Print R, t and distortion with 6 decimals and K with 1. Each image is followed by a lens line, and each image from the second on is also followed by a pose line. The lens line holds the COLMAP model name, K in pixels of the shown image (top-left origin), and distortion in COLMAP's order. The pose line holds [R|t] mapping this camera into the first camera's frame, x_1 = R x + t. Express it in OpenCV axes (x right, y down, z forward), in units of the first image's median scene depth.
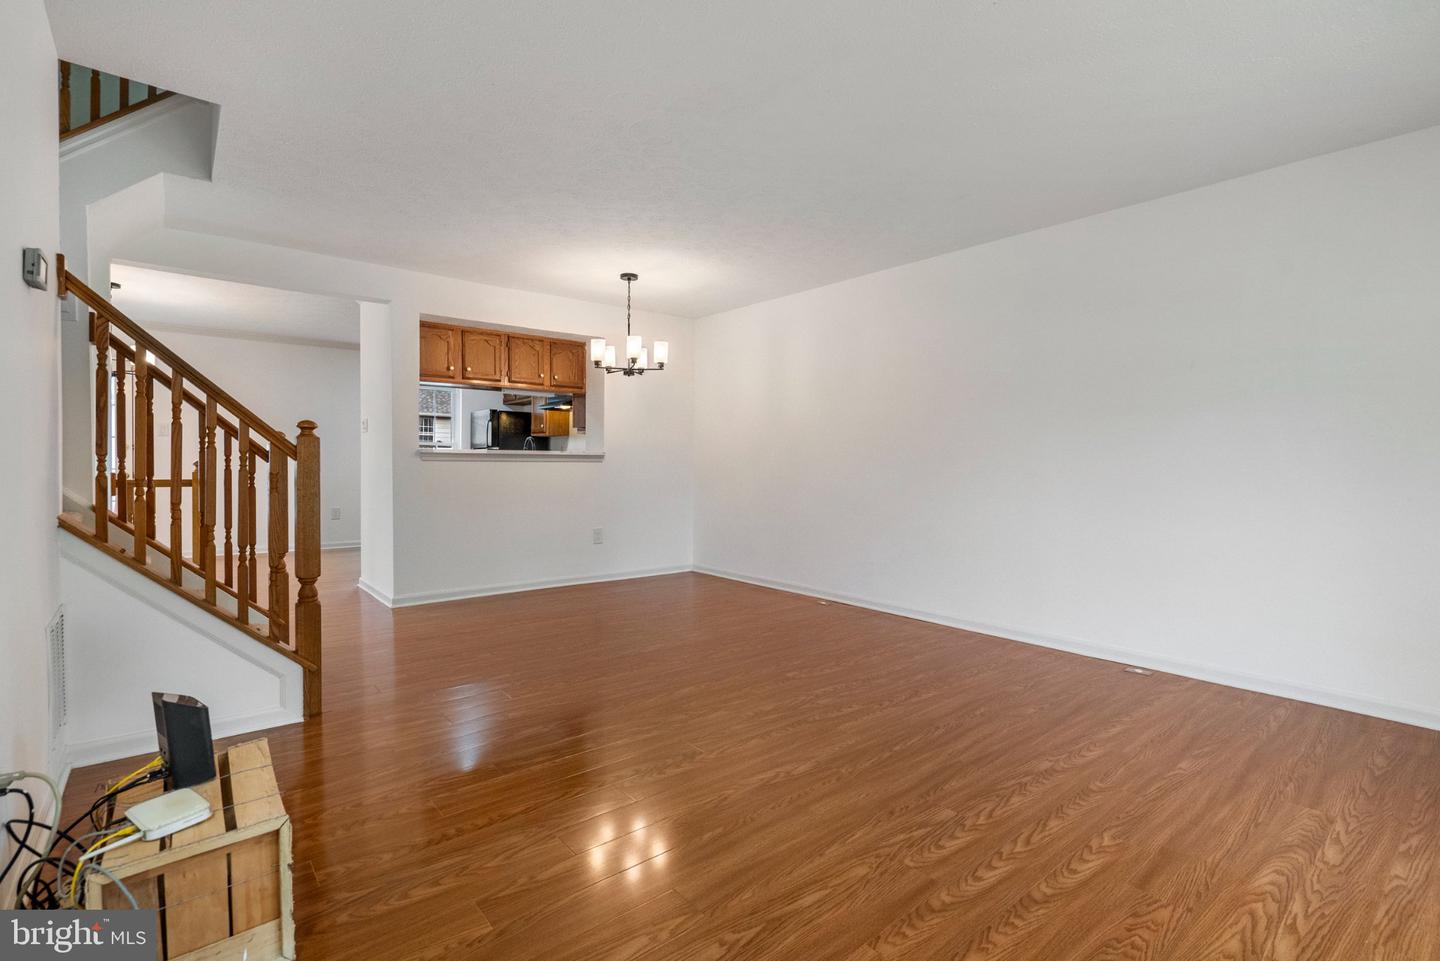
lens RADIAL K [[665.9, 0, 727.4], [0, 665.9, 472.1], [0, 0, 1]] dist [-0.004701, 0.000771]
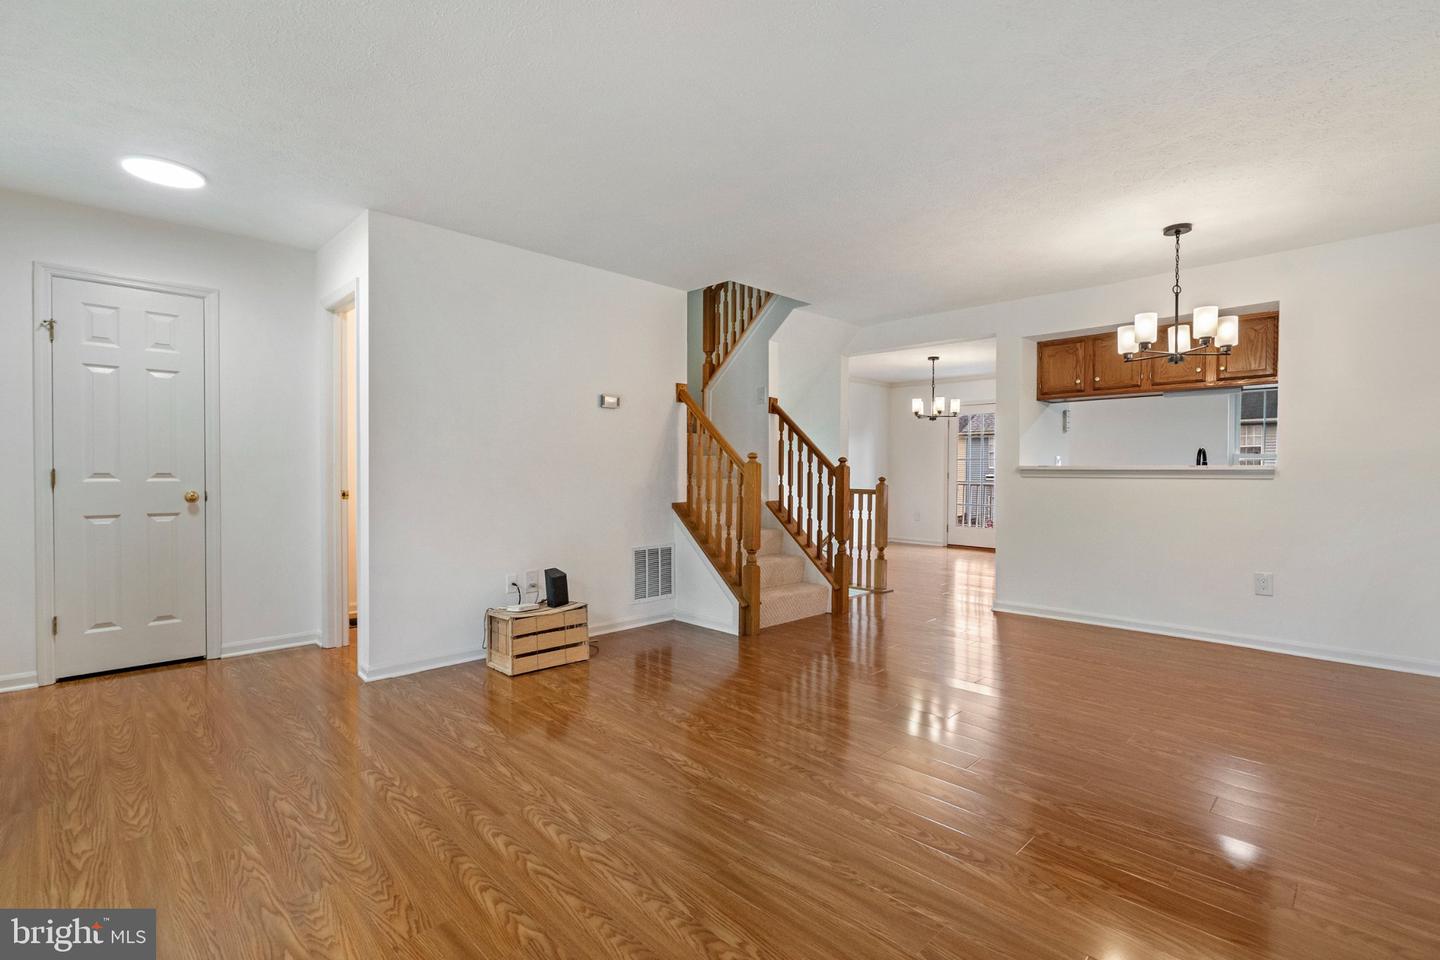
lens RADIAL K [[665.9, 0, 727.9], [0, 665.9, 479.5], [0, 0, 1]] dist [-0.004701, 0.000771]
pose [[0.092203, 0.010048, -0.995689, 1.413596], [-0.020247, 0.999761, 0.008215, -0.033297], [0.995534, 0.019402, 0.092385, 1.149253]]
